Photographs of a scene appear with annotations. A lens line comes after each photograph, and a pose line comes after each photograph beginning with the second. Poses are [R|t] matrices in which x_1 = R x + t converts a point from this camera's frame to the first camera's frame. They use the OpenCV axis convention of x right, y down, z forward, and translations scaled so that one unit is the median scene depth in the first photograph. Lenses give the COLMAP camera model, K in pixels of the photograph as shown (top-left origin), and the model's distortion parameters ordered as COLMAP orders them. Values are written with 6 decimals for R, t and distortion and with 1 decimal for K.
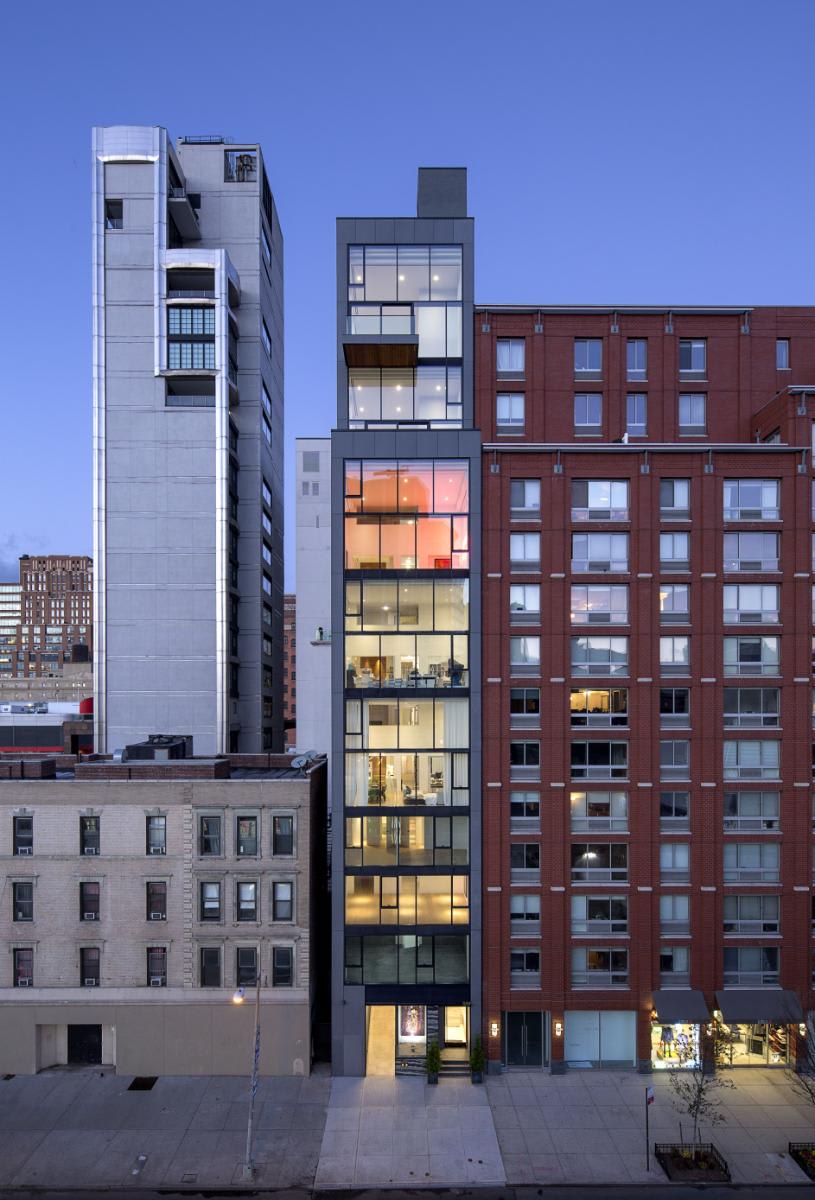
lens RADIAL K [[609.8, 0, 407.5], [0, 609.8, 600.0], [0, 0, 1]] dist [0.010780, -0.000257]
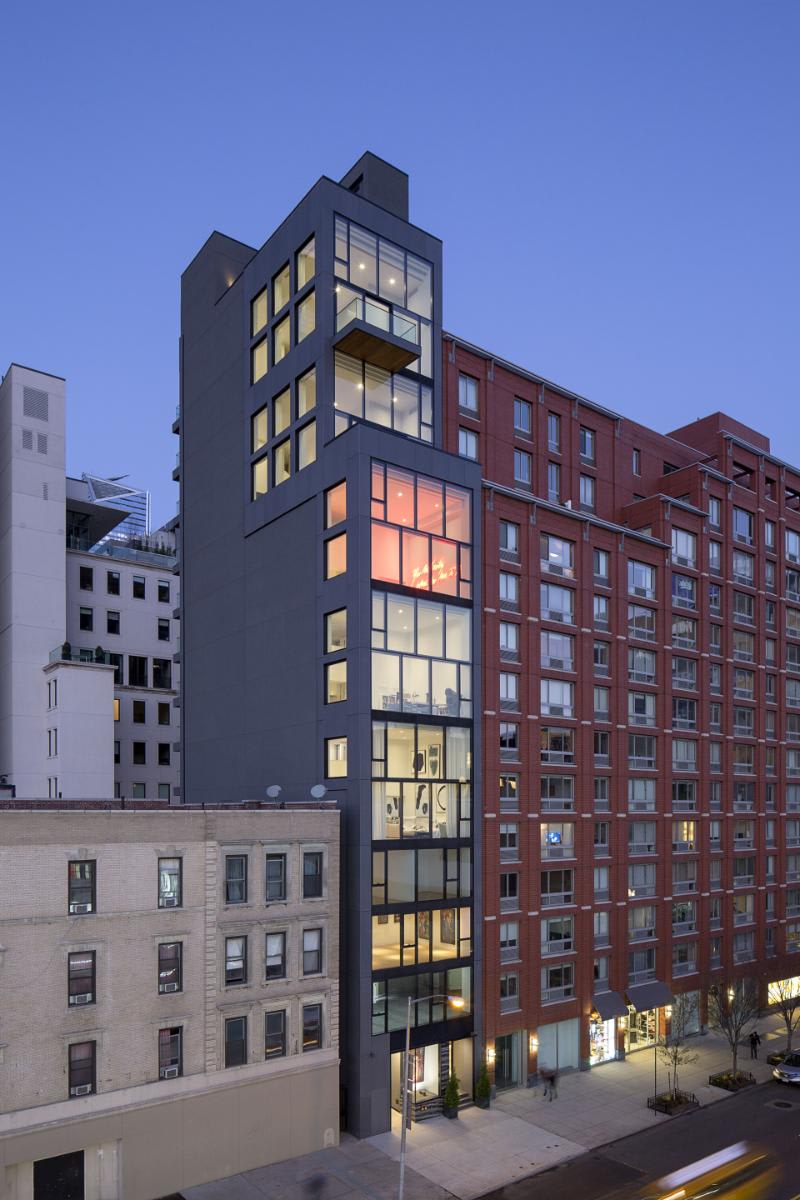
lens RADIAL K [[849.8, 0, 400.0], [0, 849.8, 600.0], [0, 0, 1]] dist [0.007726, 0.001846]
pose [[0.774139, 0.156481, 0.613370, -0.898953], [-0.116826, 0.987638, -0.104515, 0.114473], [-0.622142, 0.009252, 0.782849, -0.014328]]
